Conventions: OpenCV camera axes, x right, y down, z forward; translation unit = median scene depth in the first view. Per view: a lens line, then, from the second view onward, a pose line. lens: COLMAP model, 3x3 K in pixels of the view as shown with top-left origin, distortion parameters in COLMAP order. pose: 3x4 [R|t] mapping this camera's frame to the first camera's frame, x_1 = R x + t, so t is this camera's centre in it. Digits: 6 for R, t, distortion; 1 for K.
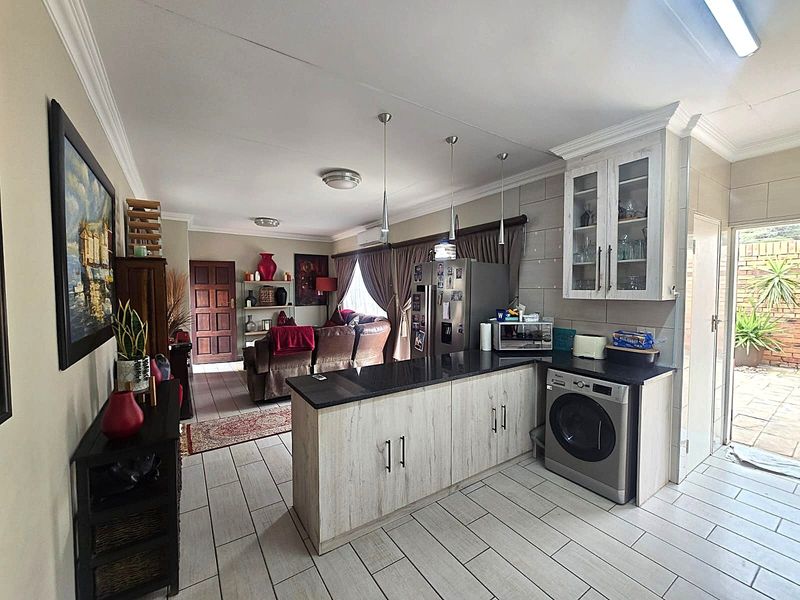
lens RADIAL K [[329.0, 0, 395.8], [0, 329.0, 301.1], [0, 0, 1]] dist [0.000250, -0.000612]
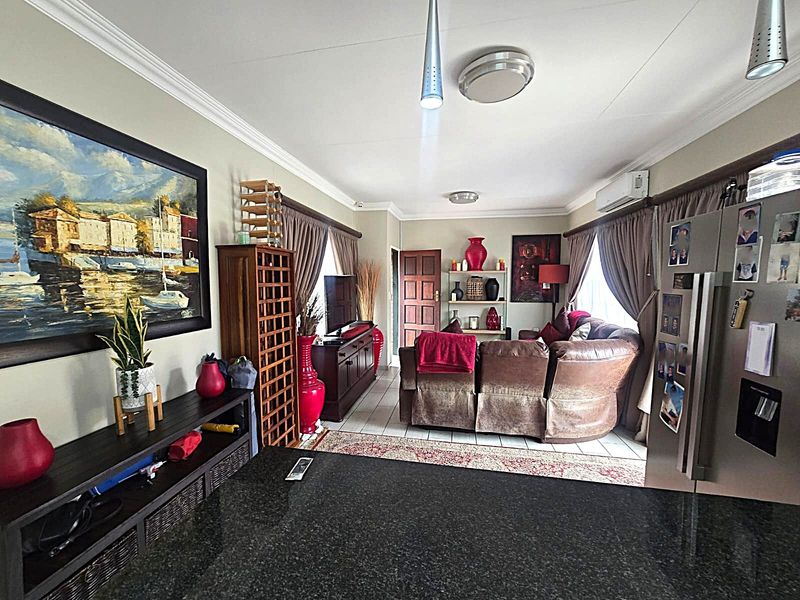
lens RADIAL K [[329.0, 0, 397.9], [0, 329.0, 304.5], [0, 0, 1]] dist [0.000250, -0.000612]
pose [[0.707097, 0.055176, -0.704960, 0.080220], [-0.028909, 0.998373, 0.049144, -0.013281], [0.706525, -0.014370, 0.707542, 0.323119]]
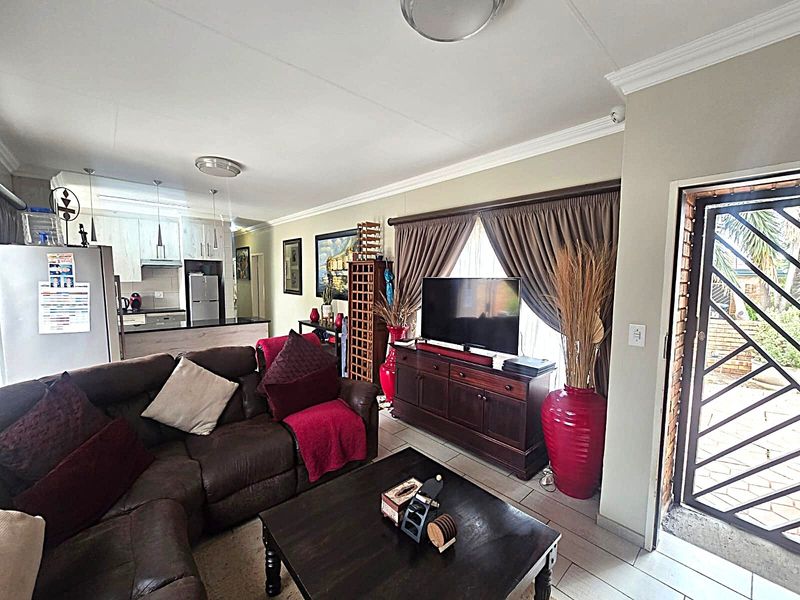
lens RADIAL K [[329.0, 0, 399.5], [0, 329.0, 302.5], [0, 0, 1]] dist [0.000250, -0.000612]
pose [[-0.988964, 0.001401, -0.148152, -0.347208], [-0.016475, 0.992714, 0.119361, -0.061827], [0.147240, 0.120485, -0.981735, 1.315513]]
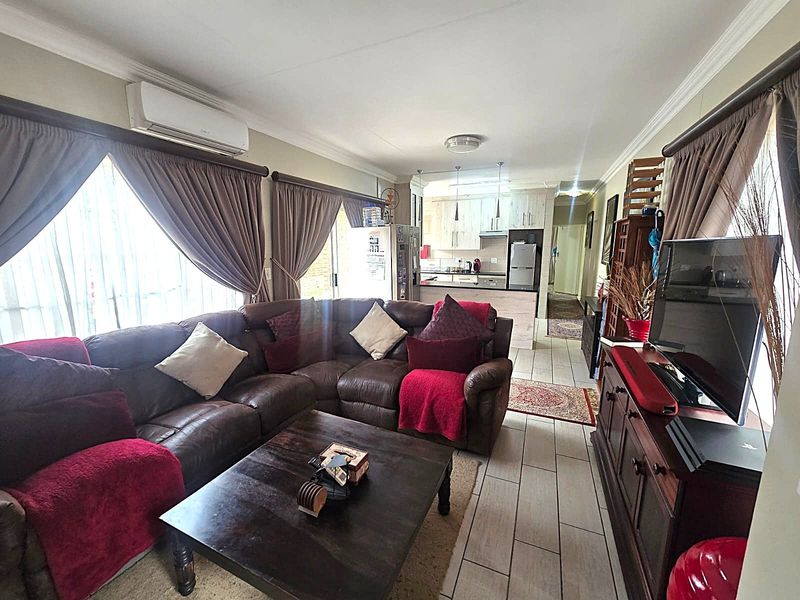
lens RADIAL K [[329.0, 0, 397.6], [0, 329.0, 301.9], [0, 0, 1]] dist [0.000250, -0.000612]
pose [[-0.532427, -0.143538, 0.834217, -0.646226], [0.039170, 0.980284, 0.193671, -0.051191], [-0.845569, 0.135792, -0.516307, 1.145233]]
